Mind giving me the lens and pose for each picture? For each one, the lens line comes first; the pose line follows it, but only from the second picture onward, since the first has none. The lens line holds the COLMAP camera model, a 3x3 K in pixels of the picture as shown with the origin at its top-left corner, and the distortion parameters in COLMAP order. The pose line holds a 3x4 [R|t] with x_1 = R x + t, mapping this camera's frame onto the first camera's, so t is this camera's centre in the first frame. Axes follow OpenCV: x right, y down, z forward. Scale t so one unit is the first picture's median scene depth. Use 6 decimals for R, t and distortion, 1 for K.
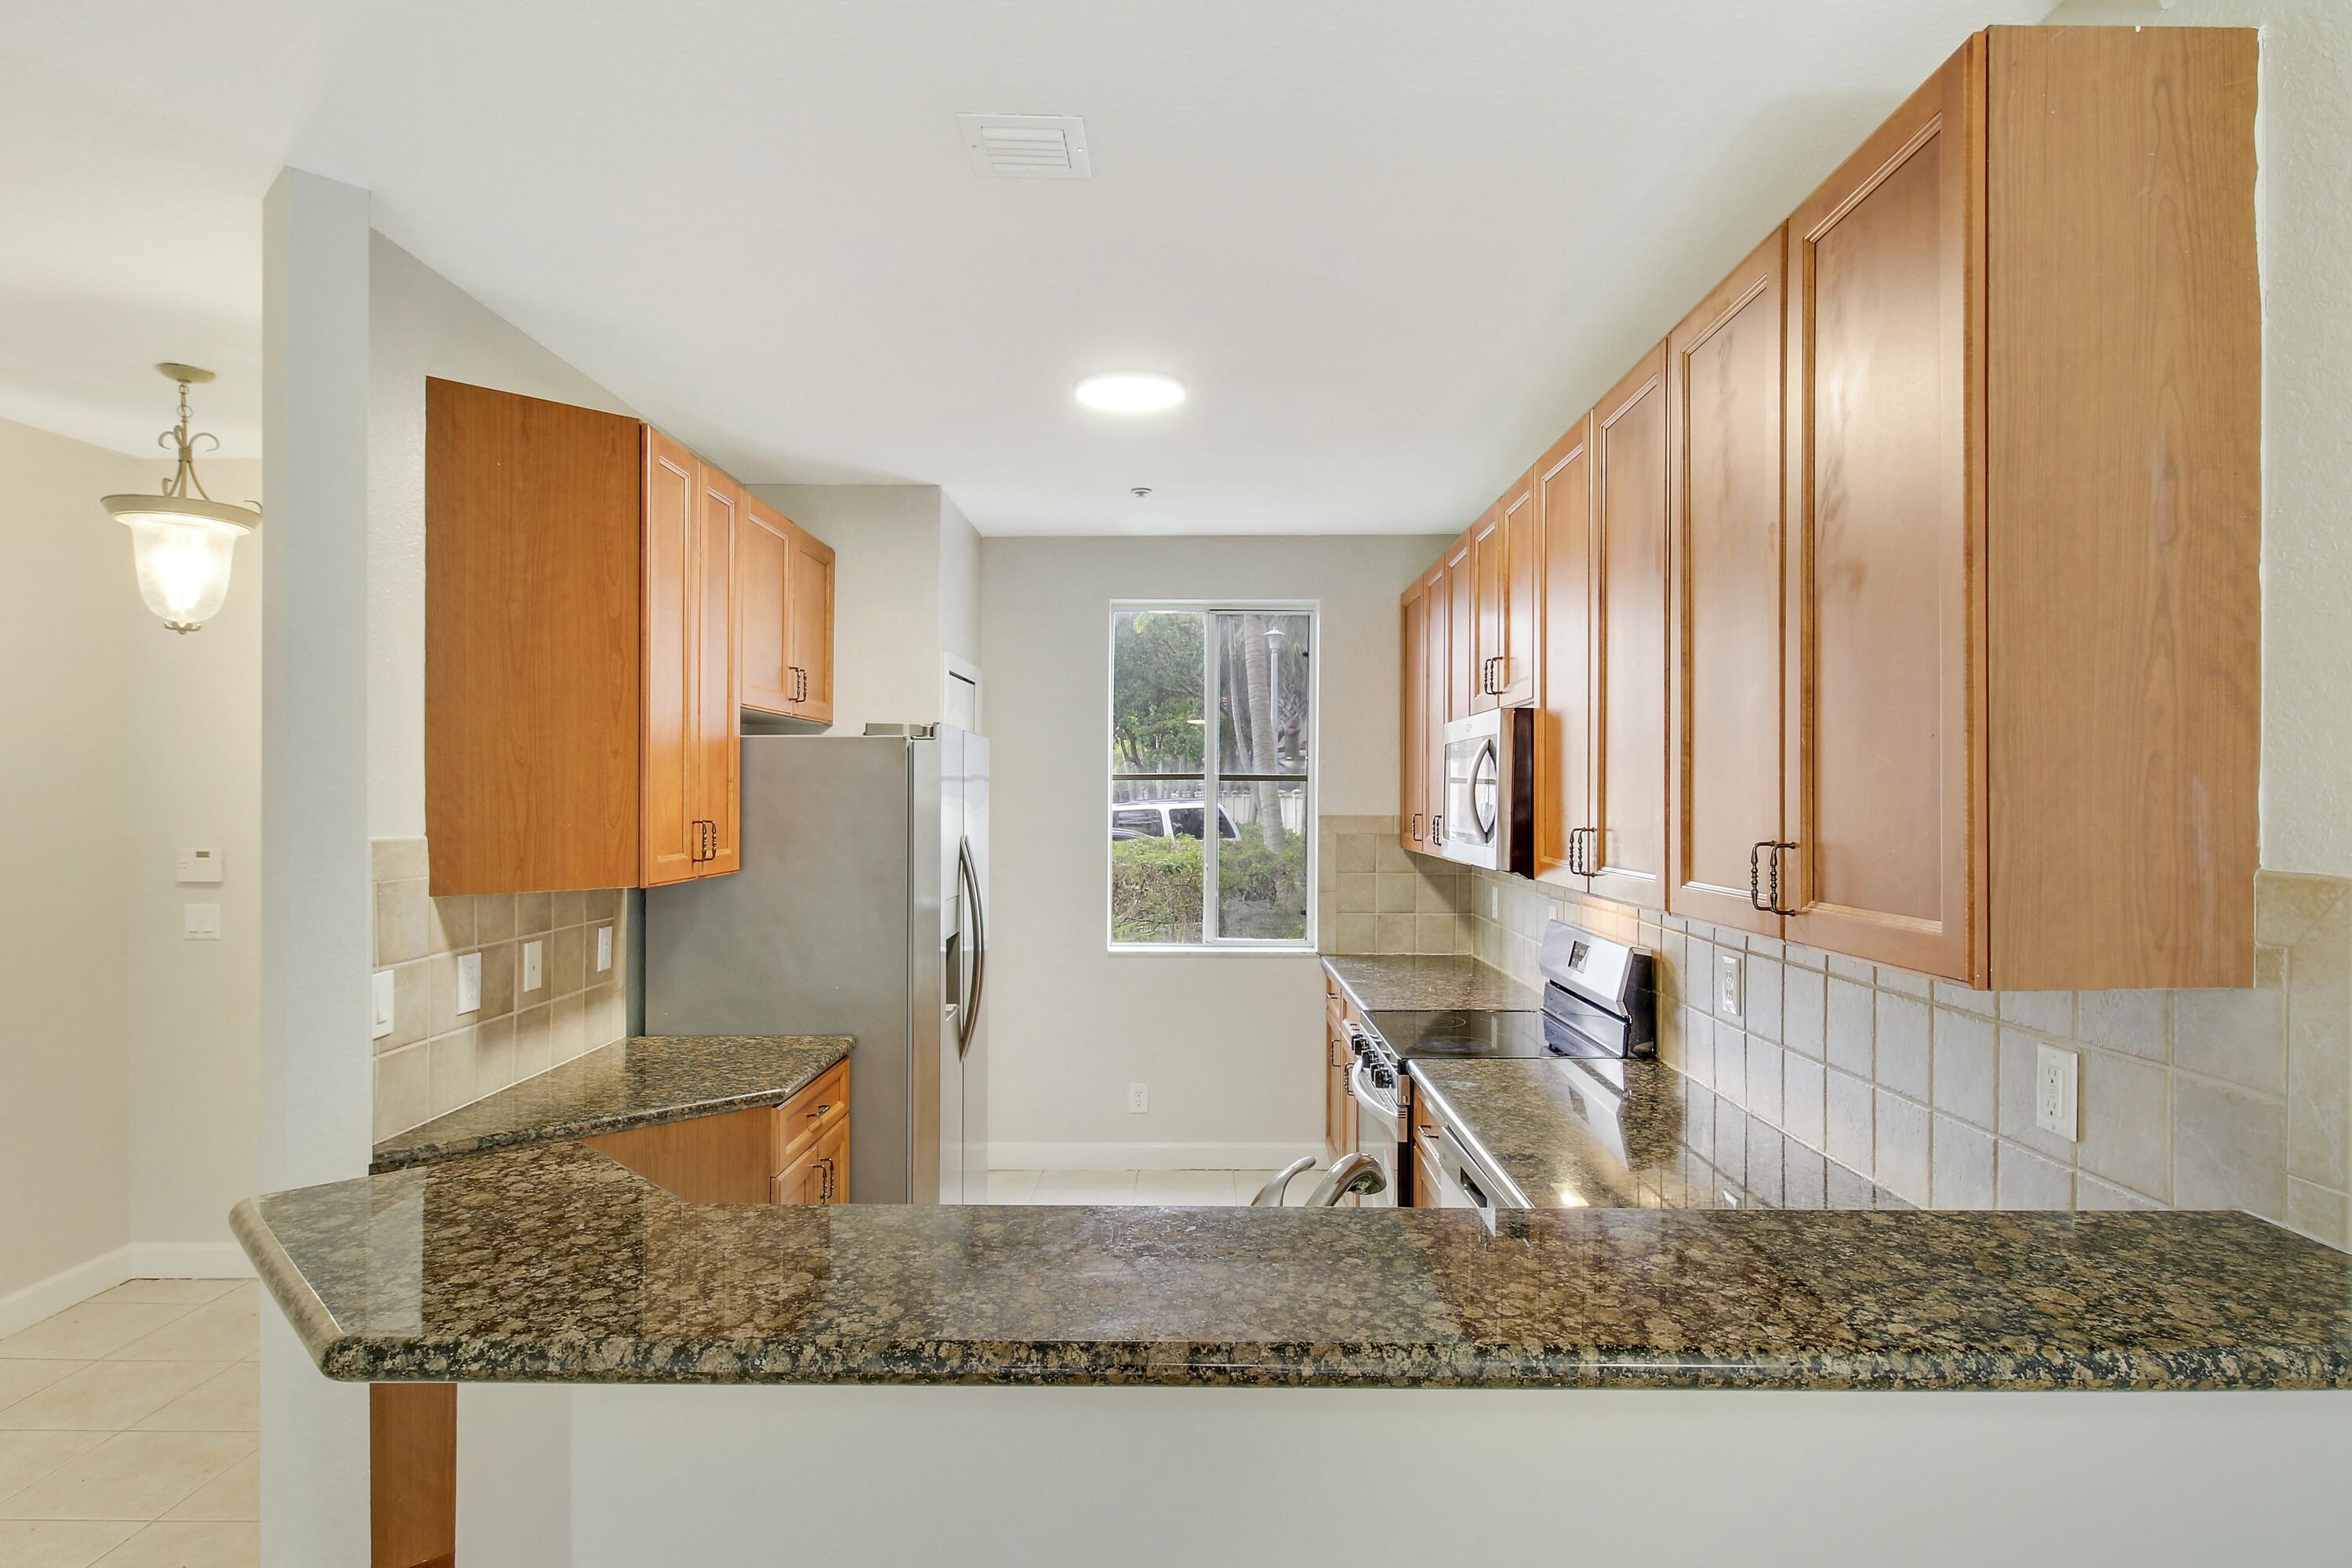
lens RADIAL K [[1294.3, 0, 1176.0], [0, 1294.3, 784.0], [0, 0, 1]] dist [-0.002816, -0.000293]
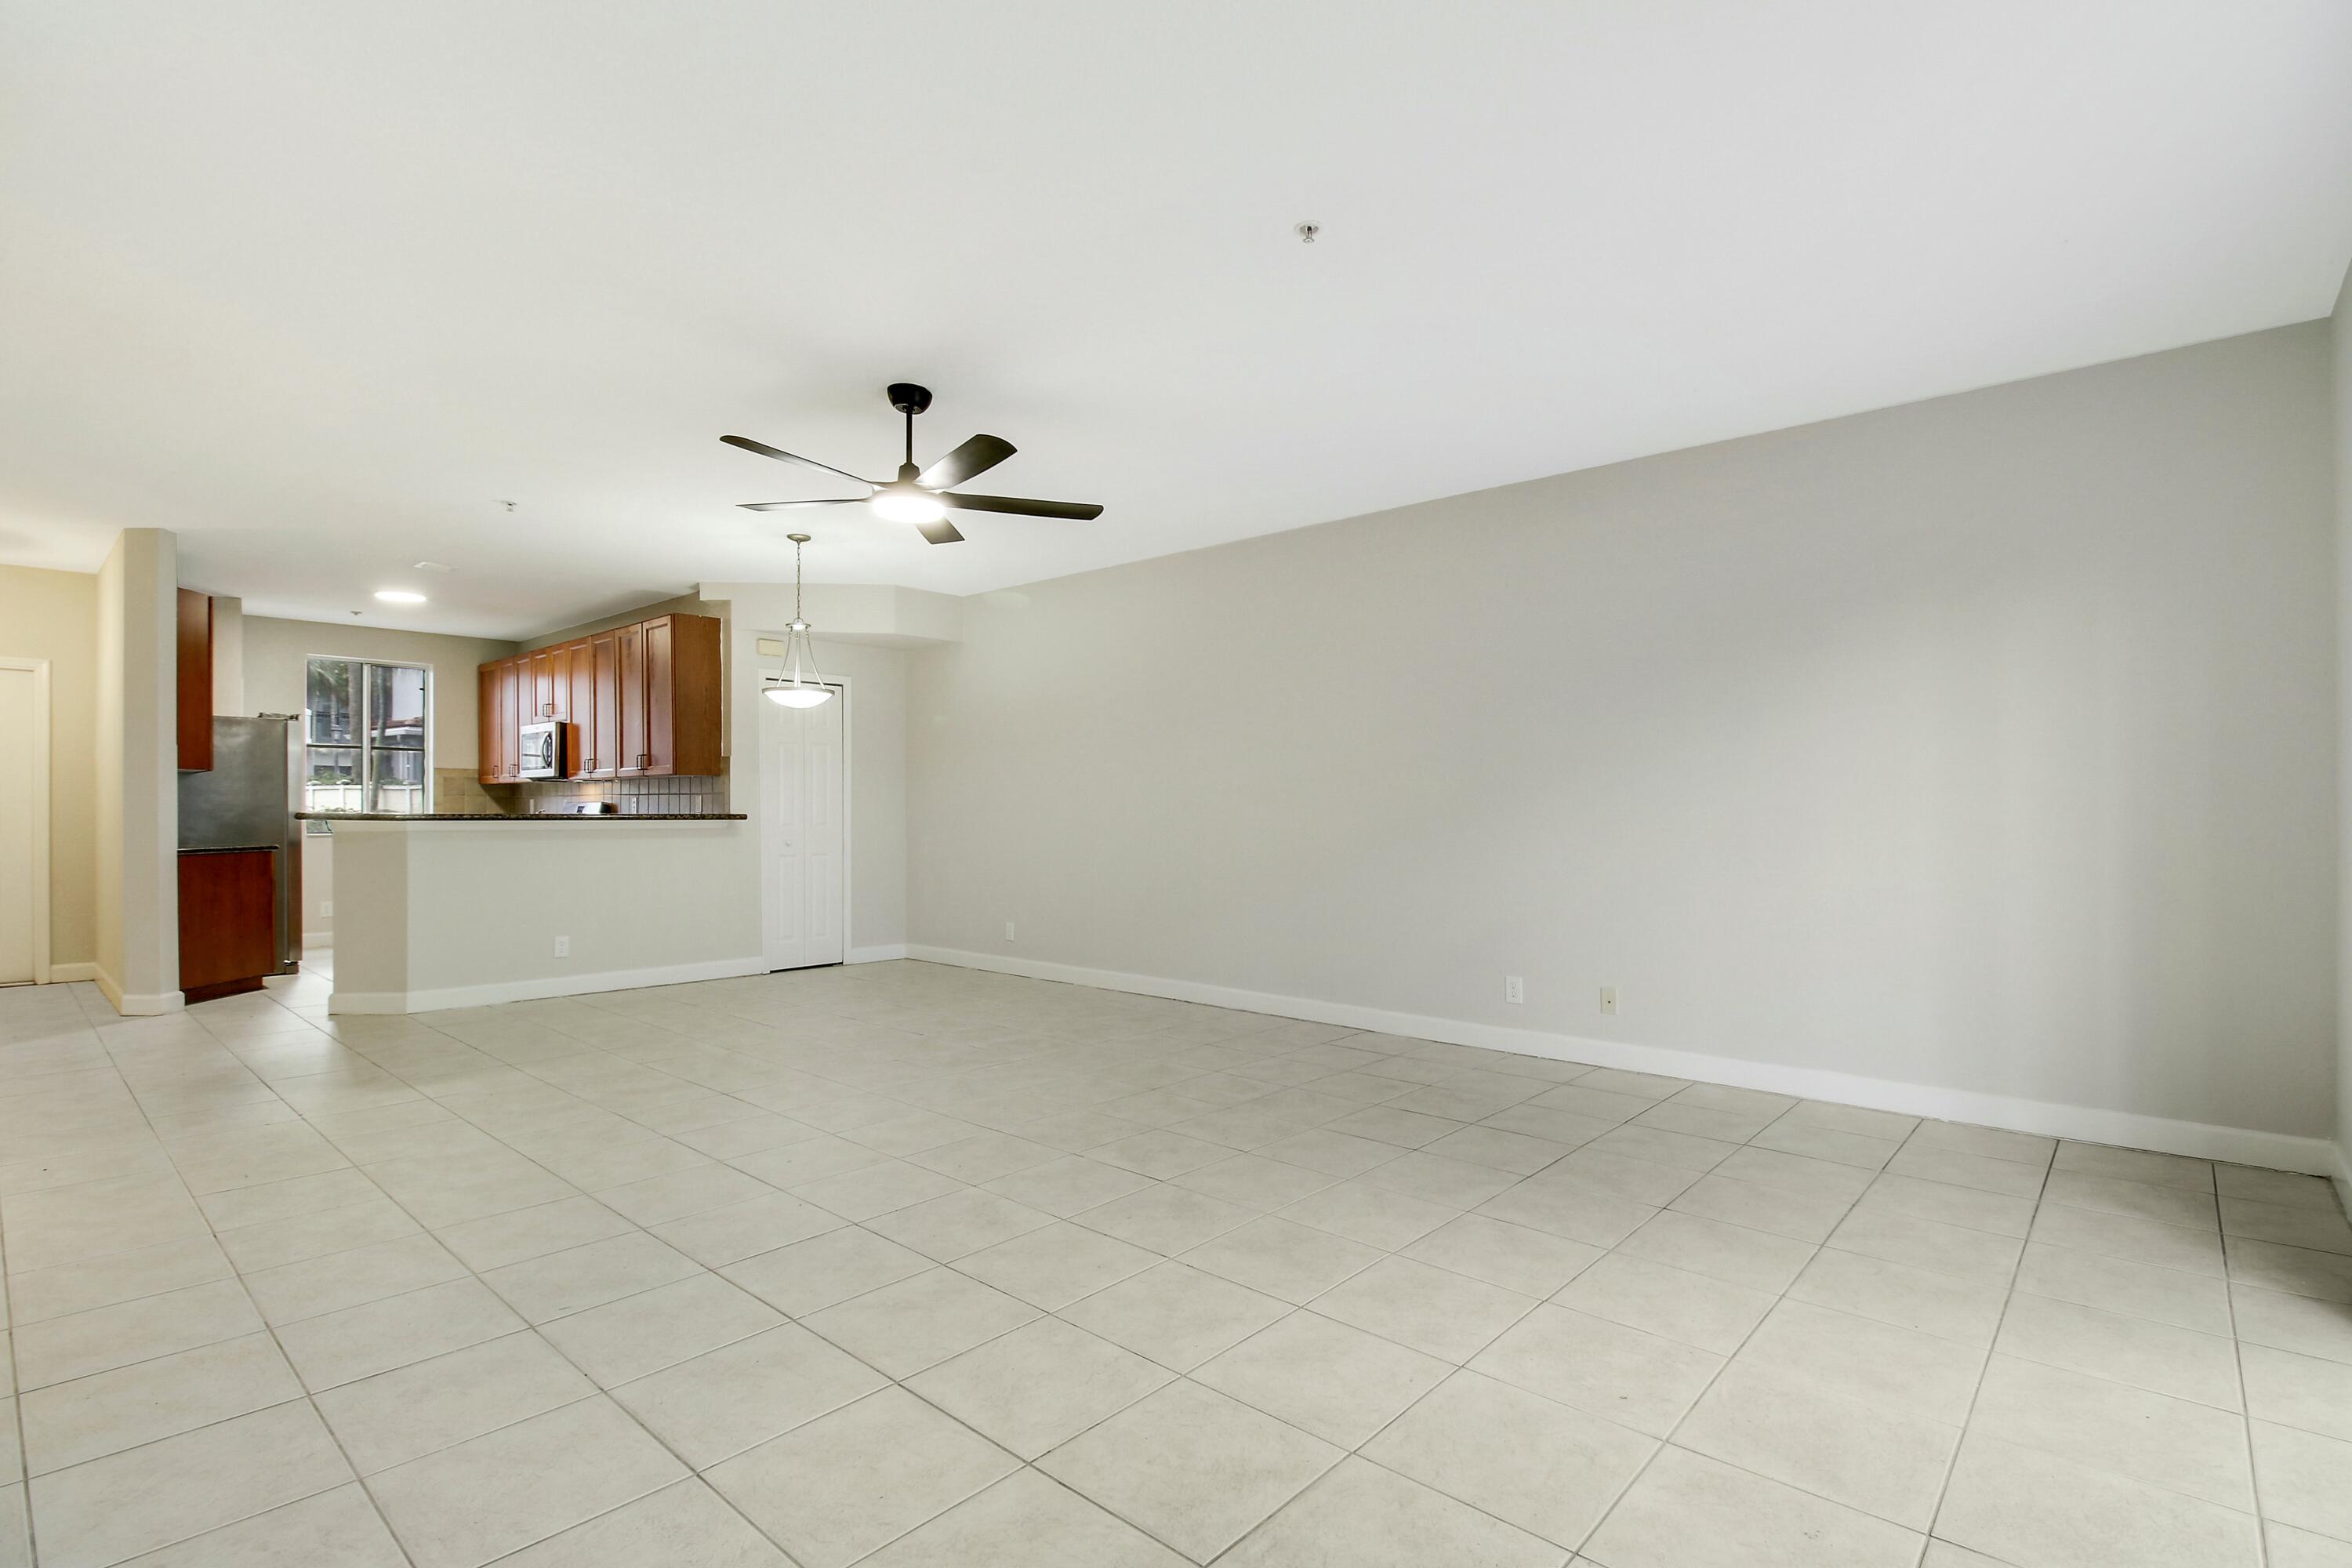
lens RADIAL K [[1107.5, 0, 1192.5], [0, 1107.5, 808.2], [0, 0, 1]] dist [0.001211, 0.000268]
pose [[0.655283, 0.000532, 0.755383, -0.688183], [-0.007999, 0.999949, 0.006236, 0.109249], [-0.755341, -0.010129, 0.655254, -1.718585]]
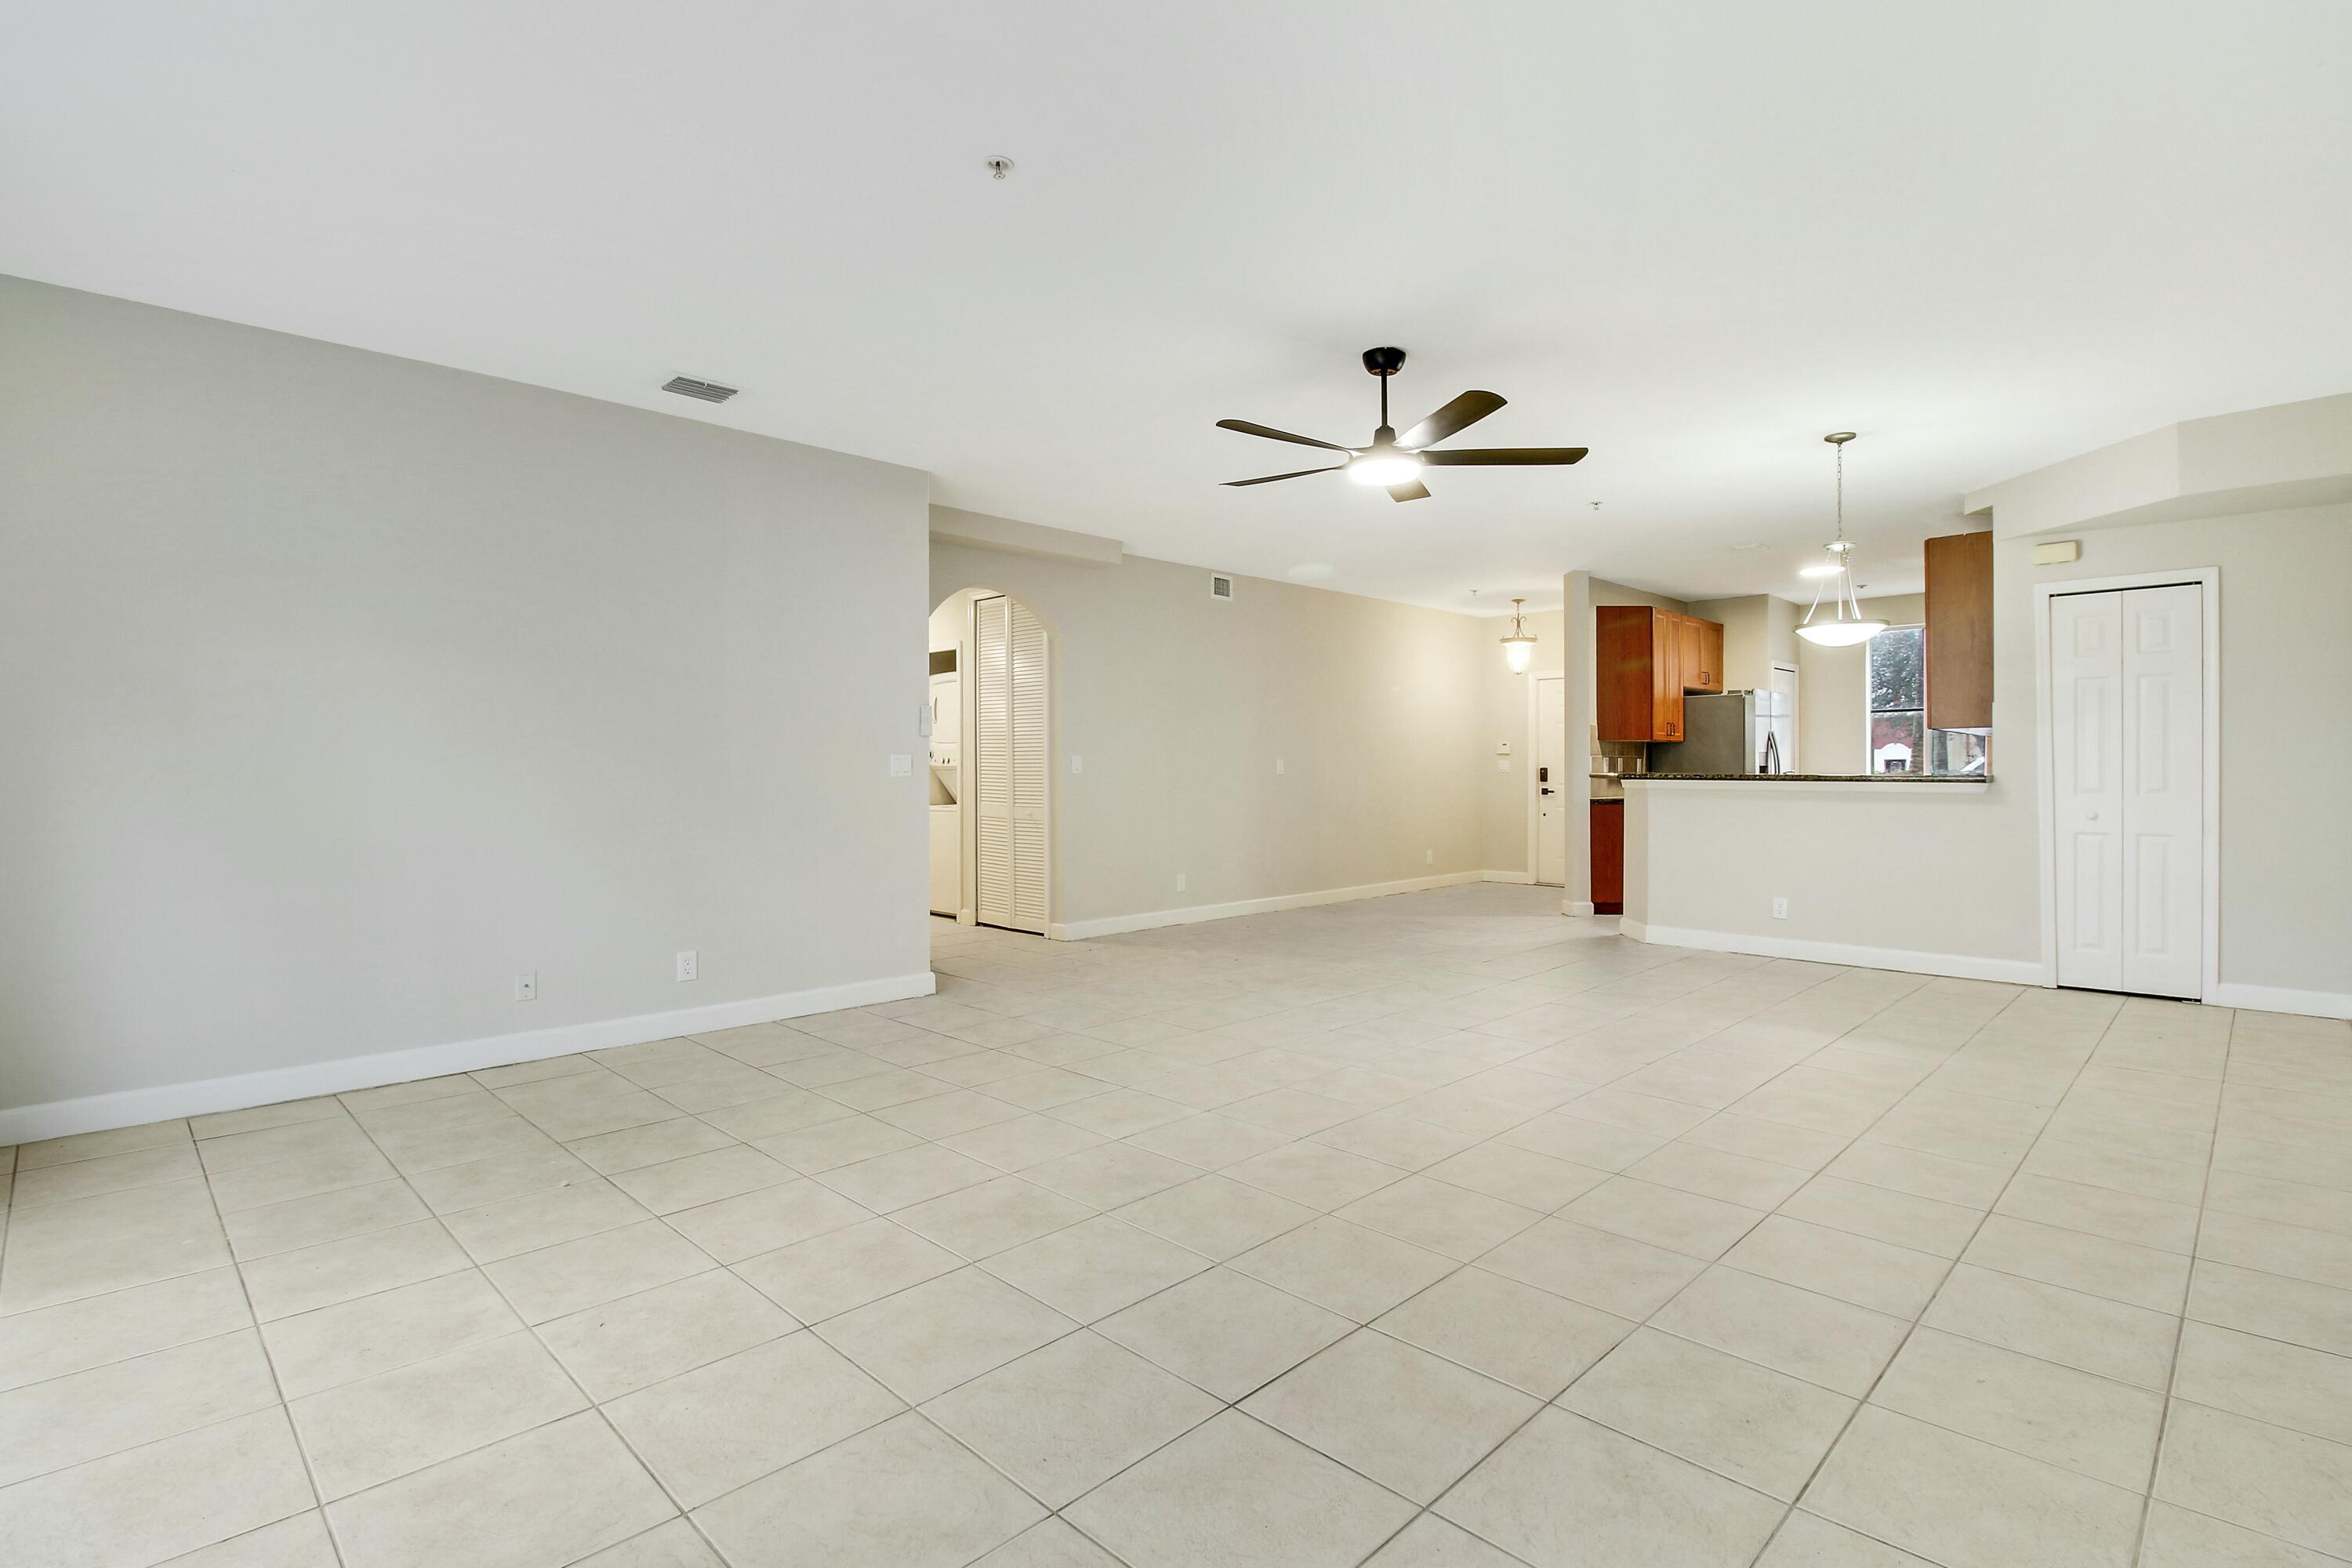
lens RADIAL K [[1106.2, 0, 1176.0], [0, 1106.2, 784.0], [0, 0, 1]] dist [-0.008434, -0.000467]
pose [[0.716018, 0.005556, -0.698060, 0.632907], [0.010223, 0.999778, 0.018443, 0.110046], [0.698007, -0.020342, 0.715802, -1.722708]]
